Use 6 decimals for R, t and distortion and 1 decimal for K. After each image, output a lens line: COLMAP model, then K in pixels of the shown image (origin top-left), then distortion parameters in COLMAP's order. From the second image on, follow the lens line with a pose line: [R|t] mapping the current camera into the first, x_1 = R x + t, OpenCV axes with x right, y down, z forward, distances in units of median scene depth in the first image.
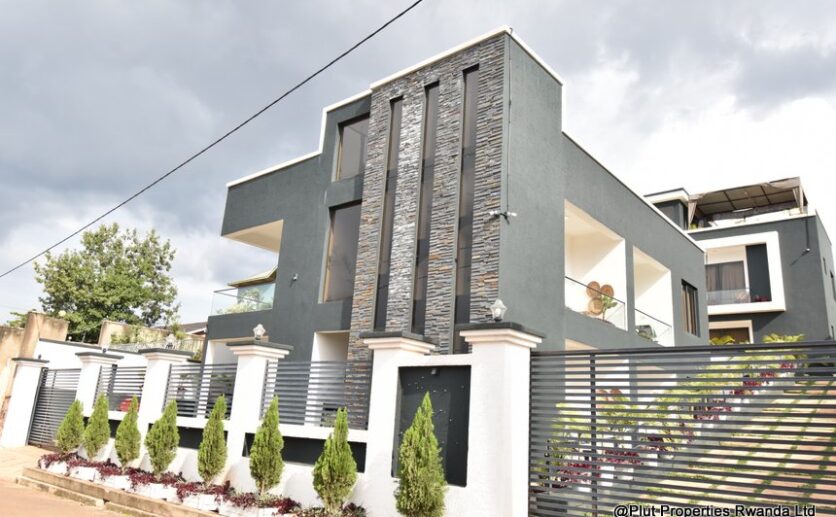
lens RADIAL K [[608.9, 0, 410.2], [0, 608.9, 261.0], [0, 0, 1]] dist [-0.004290, -0.007797]
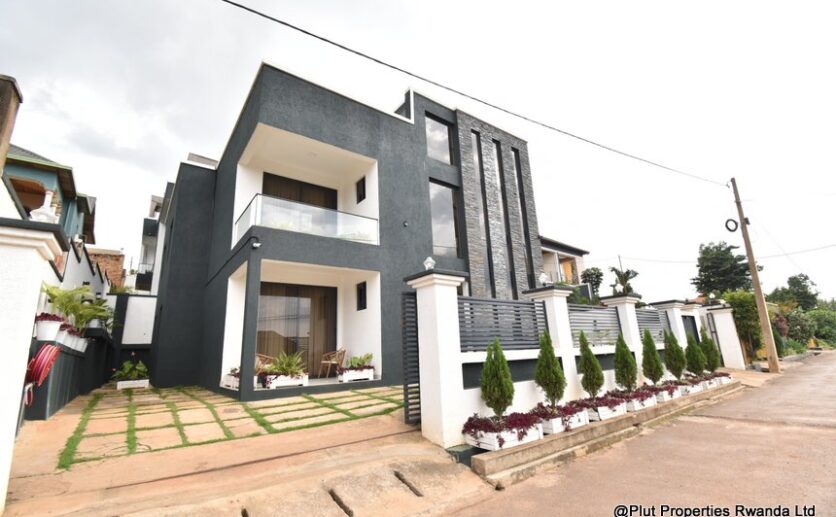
lens RADIAL K [[375.2, 0, 412.3], [0, 375.2, 254.7], [0, 0, 1]] dist [-0.008676, -0.002494]
pose [[0.209312, 0.162707, 0.964217, -1.009810], [-0.216722, 0.969256, -0.116511, 0.191669], [-0.953530, -0.184579, 0.238139, 0.981836]]
